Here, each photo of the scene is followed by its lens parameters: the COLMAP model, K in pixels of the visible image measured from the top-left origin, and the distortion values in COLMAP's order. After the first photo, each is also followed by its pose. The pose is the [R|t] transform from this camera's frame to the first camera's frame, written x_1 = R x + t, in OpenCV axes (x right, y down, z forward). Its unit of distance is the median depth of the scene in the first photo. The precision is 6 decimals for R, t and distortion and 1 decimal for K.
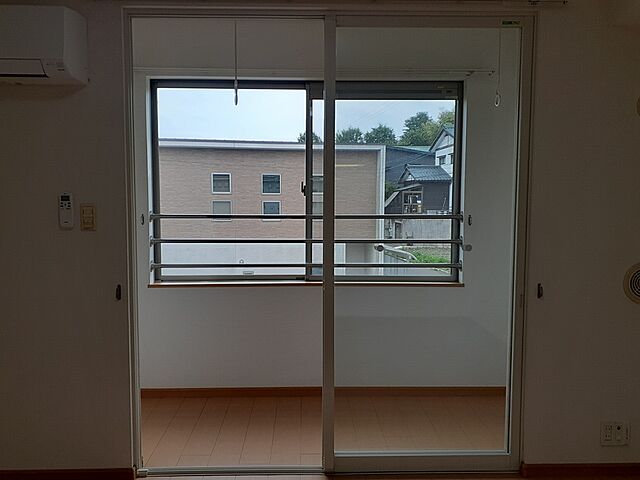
lens RADIAL K [[463.6, 0, 320.0], [0, 463.6, 240.0], [0, 0, 1]] dist [0.067124, 0.000136]
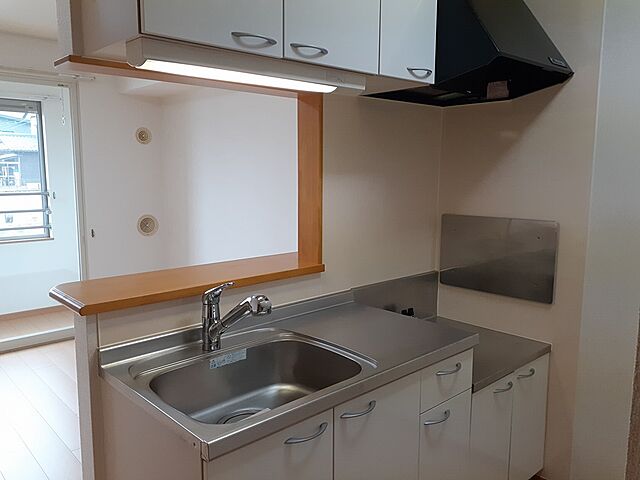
lens RADIAL K [[514.1, 0, 320.0], [0, 514.1, 240.0], [0, 0, 1]] dist [0.002608, -0.000820]
pose [[0.740006, -0.087867, 0.666836, -0.171666], [0.051687, 0.995927, 0.073872, 0.022922], [-0.670612, -0.020199, 0.741534, -0.842509]]
